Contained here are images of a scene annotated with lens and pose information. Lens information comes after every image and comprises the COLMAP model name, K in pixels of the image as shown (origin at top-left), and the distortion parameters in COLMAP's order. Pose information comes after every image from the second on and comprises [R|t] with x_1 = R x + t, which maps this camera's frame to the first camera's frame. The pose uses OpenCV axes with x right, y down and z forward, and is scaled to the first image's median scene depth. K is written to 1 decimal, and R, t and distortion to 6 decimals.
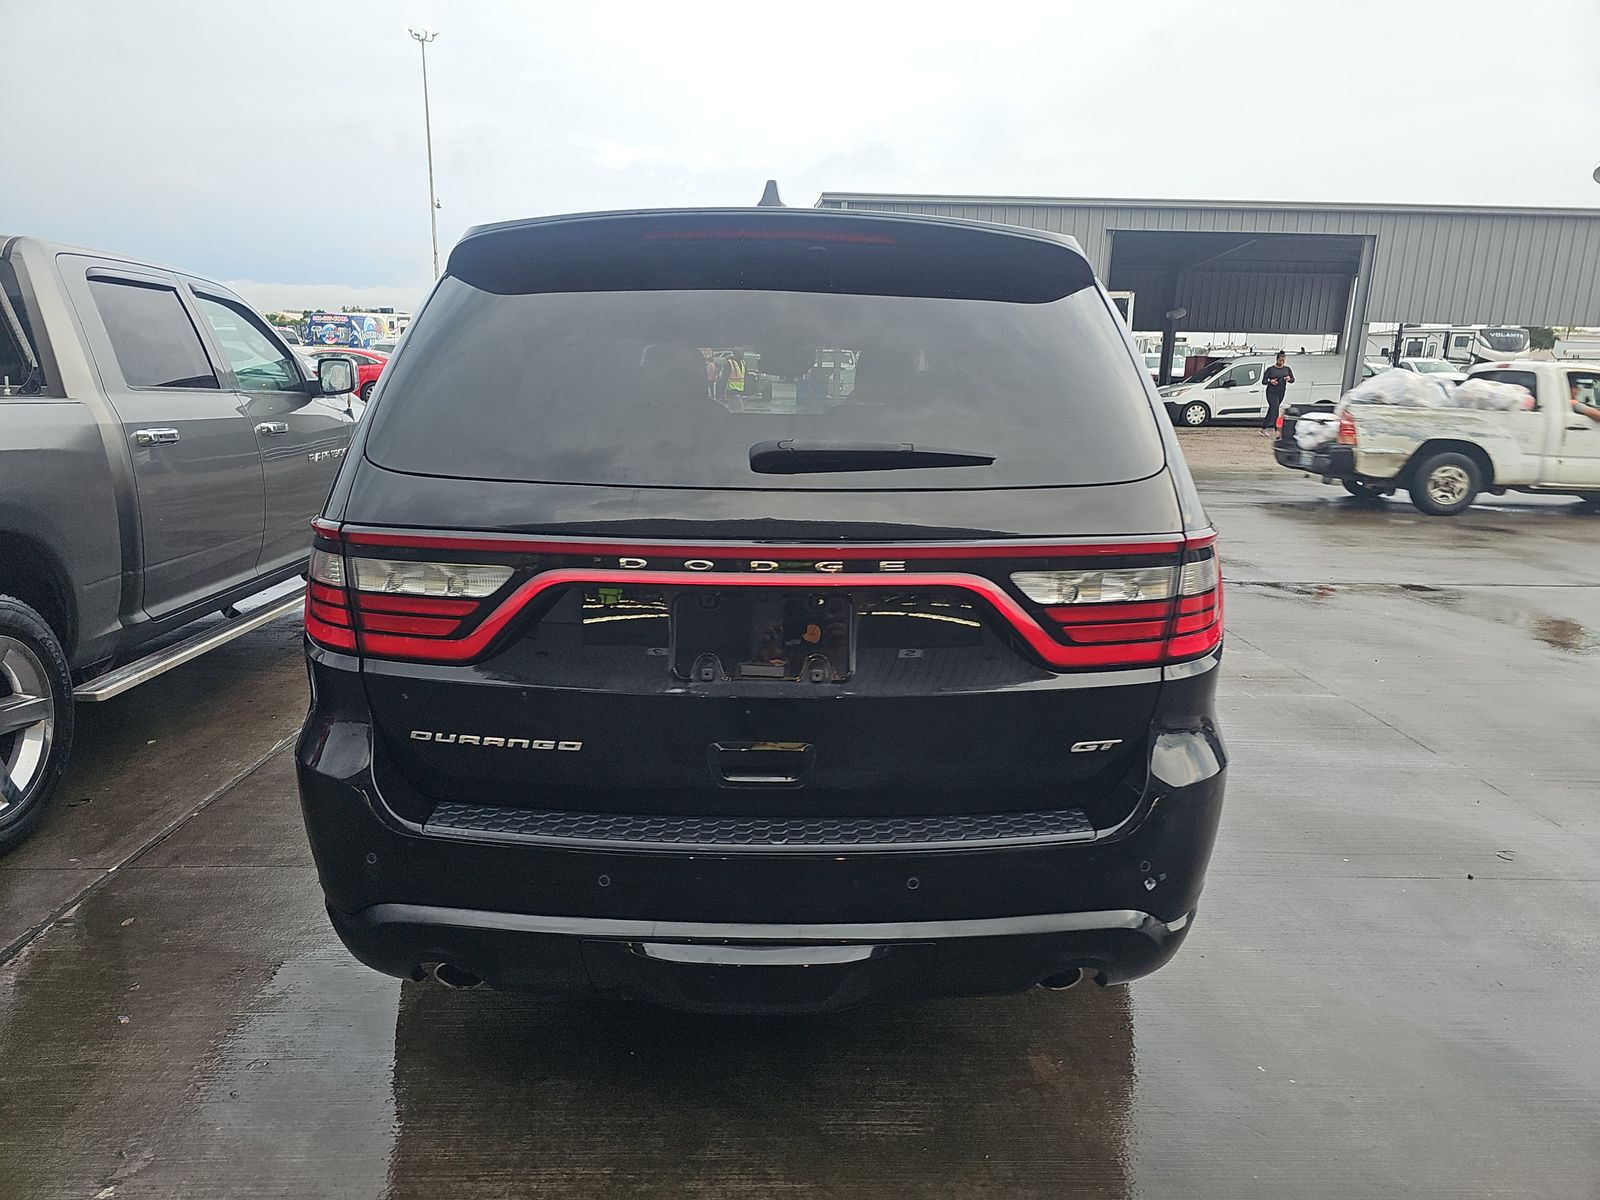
lens RADIAL K [[1046.7, 0, 810.3], [0, 1046.7, 603.8], [0, 0, 1]] dist [0.018985, -0.020107]
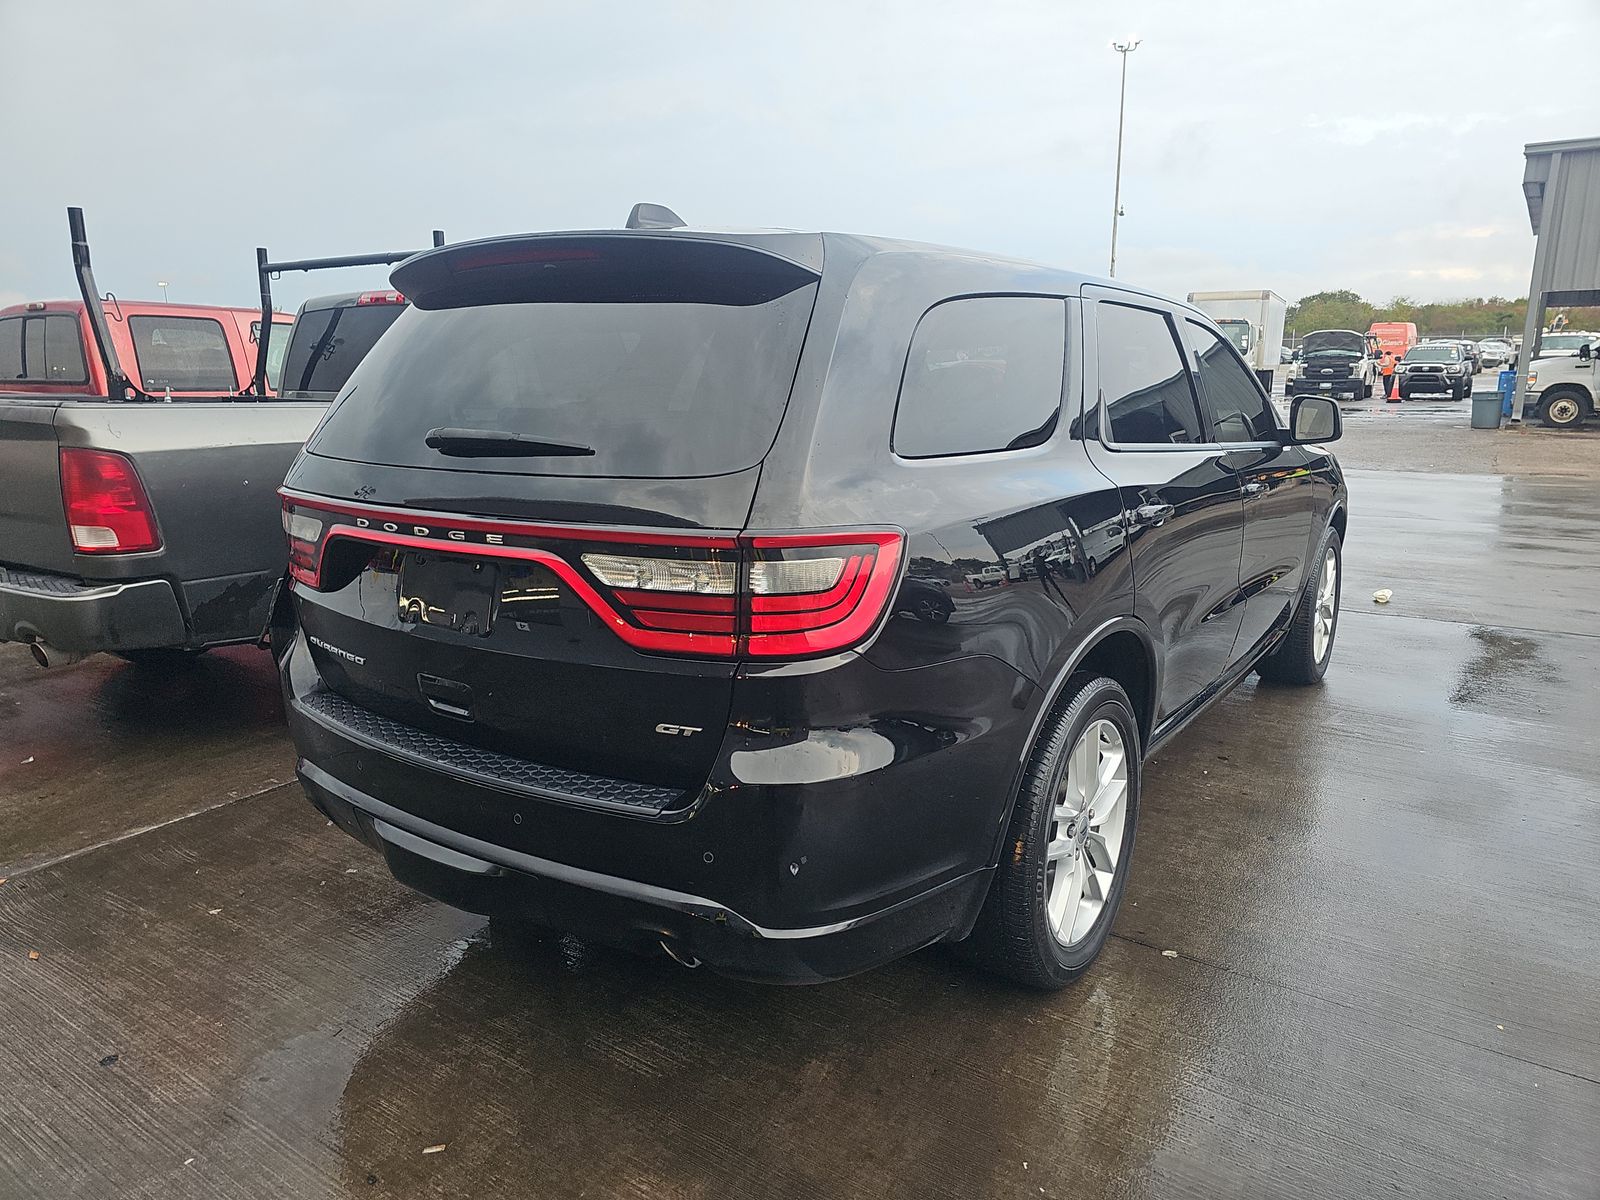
lens RADIAL K [[1046.7, 0, 799.0], [0, 1046.7, 603.8], [0, 0, 1]] dist [0.018985, -0.020107]
pose [[0.812719, 0.102484, -0.573572, 0.966983], [-0.104389, 0.994093, 0.029709, -0.032088], [0.573228, 0.035730, 0.818616, 0.225224]]
